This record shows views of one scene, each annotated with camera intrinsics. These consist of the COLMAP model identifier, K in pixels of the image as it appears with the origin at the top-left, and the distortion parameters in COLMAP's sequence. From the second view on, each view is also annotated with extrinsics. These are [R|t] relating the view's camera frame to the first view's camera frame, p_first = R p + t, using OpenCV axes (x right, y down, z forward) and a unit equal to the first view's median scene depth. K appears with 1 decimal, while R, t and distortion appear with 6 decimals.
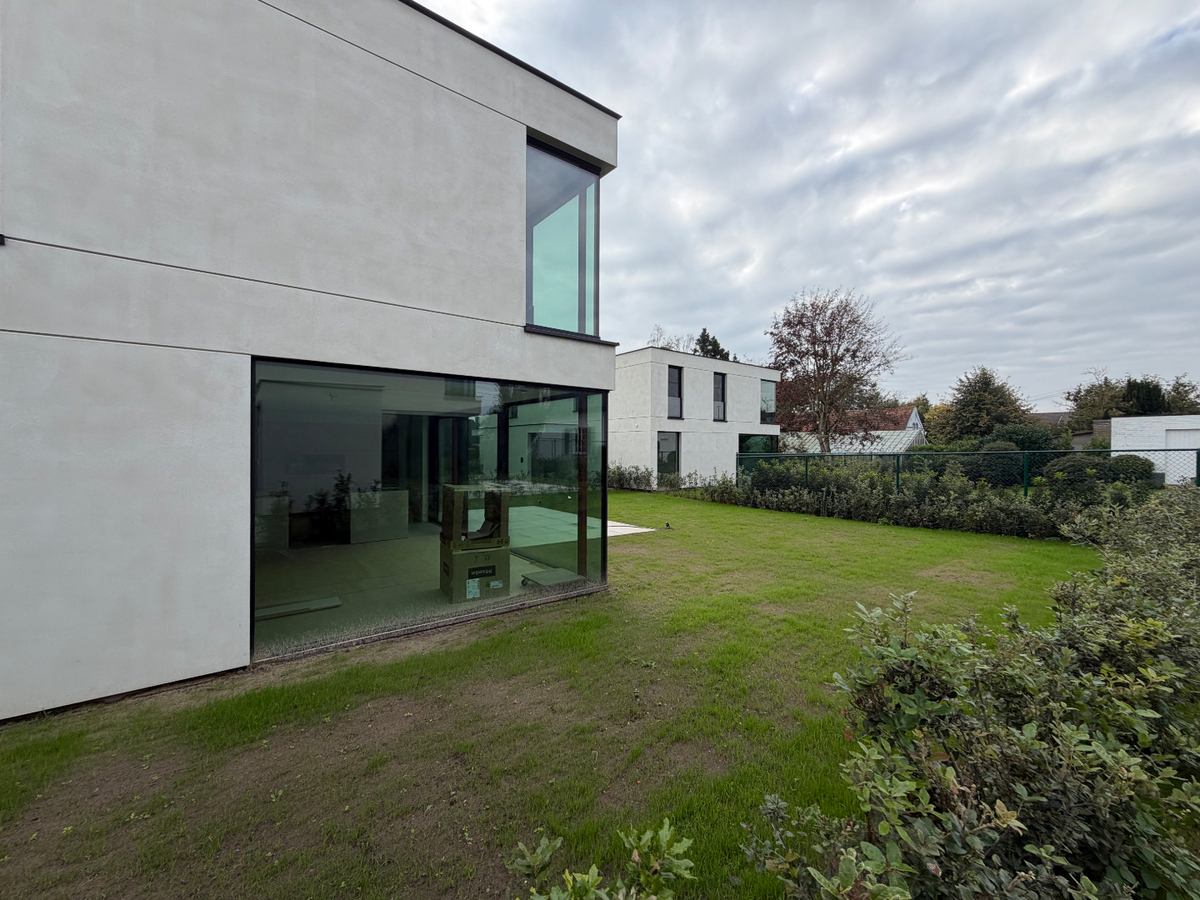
lens RADIAL K [[475.1, 0, 597.8], [0, 475.1, 448.9], [0, 0, 1]] dist [0.000276, -0.000260]
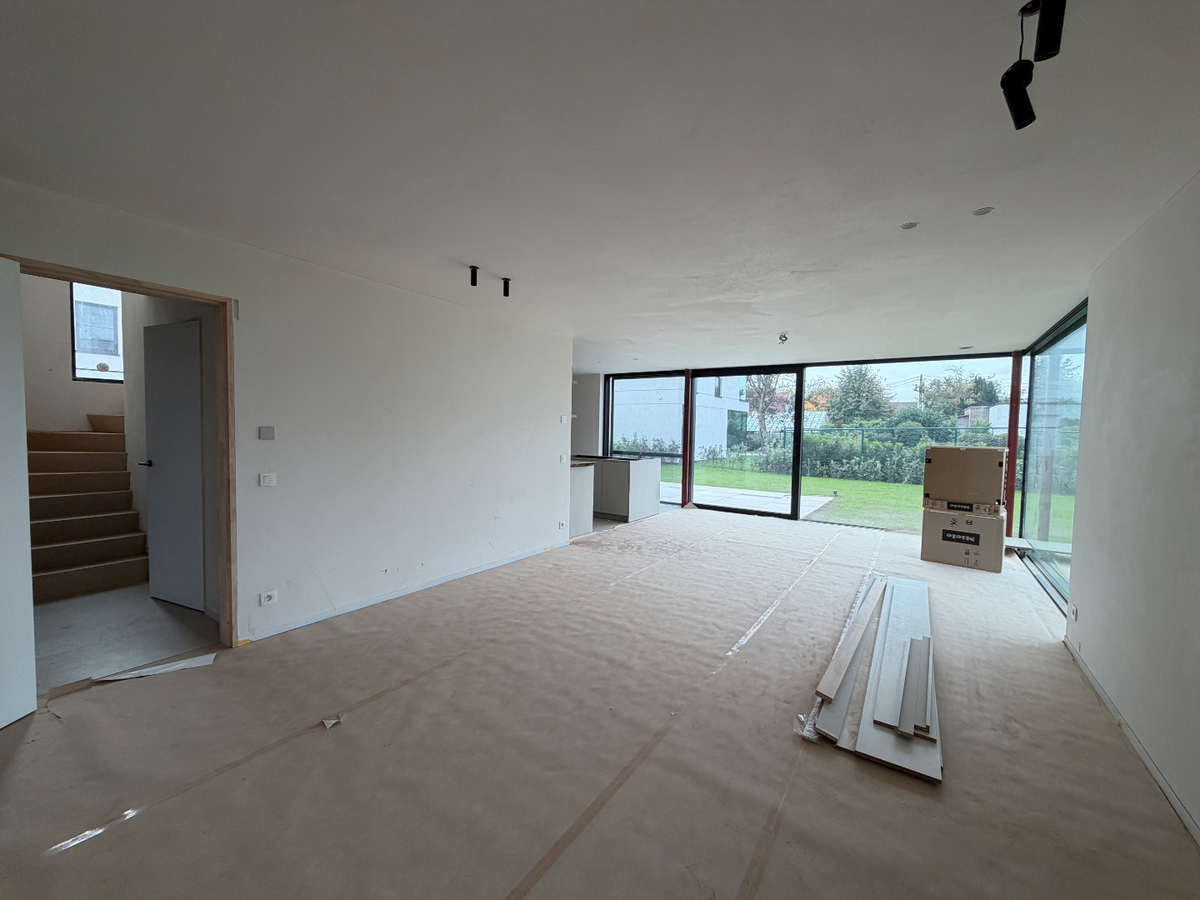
lens RADIAL K [[475.1, 0, 597.8], [0, 475.1, 448.9], [0, 0, 1]] dist [0.000276, -0.000260]
pose [[0.949051, 0.000746, 0.315123, -0.324828], [-0.014952, 0.998977, 0.042667, 0.015514], [-0.314769, -0.045204, 0.948091, 0.095129]]
